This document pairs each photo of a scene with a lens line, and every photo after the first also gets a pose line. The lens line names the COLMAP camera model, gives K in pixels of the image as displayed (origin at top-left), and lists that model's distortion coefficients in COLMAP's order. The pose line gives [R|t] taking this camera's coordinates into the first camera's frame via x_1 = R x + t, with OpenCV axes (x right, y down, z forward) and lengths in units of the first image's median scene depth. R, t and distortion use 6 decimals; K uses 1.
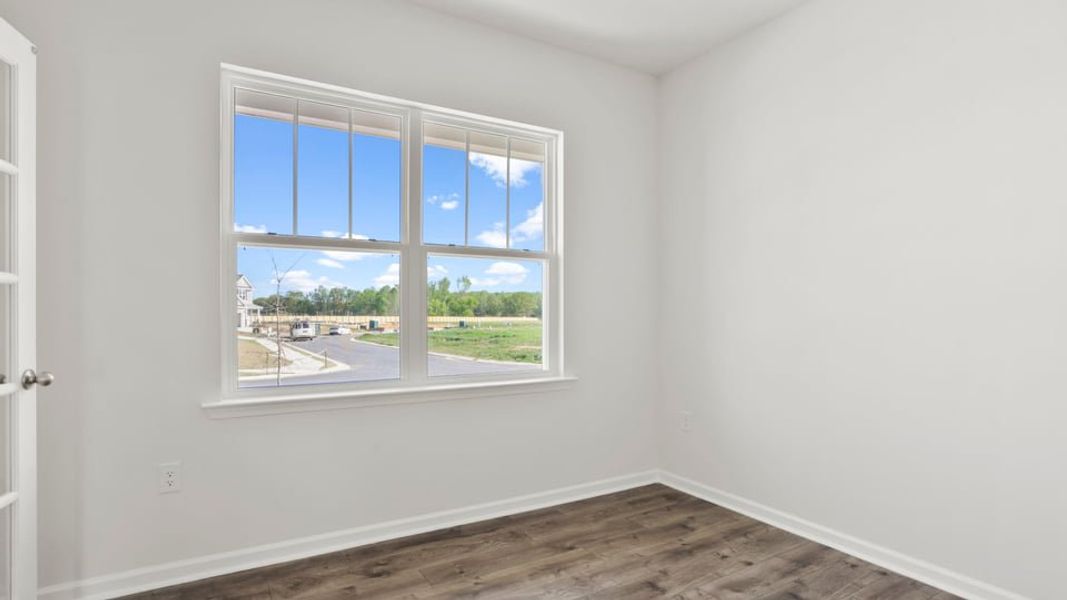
lens RADIAL K [[531.0, 0, 534.4], [0, 531.0, 314.5], [0, 0, 1]] dist [-0.050880, 0.028686]
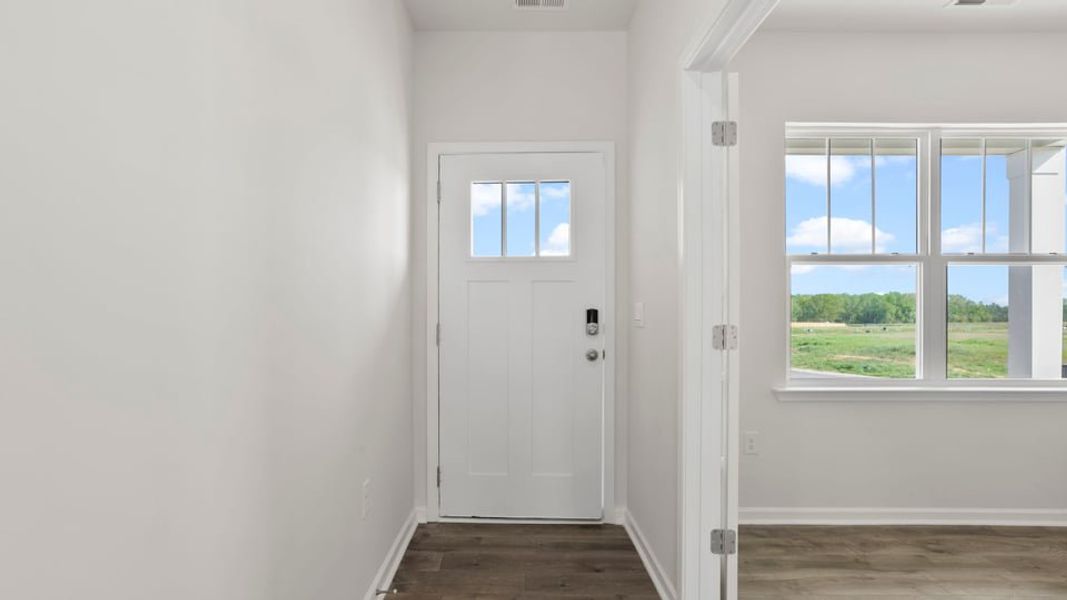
lens RADIAL K [[531.0, 0, 534.4], [0, 531.0, 314.5], [0, 0, 1]] dist [-0.050880, 0.028686]
pose [[0.854172, -0.001795, -0.519988, -0.396024], [-0.002704, 0.999965, -0.007895, -0.000369], [0.519984, 0.008150, 0.854137, -0.351830]]
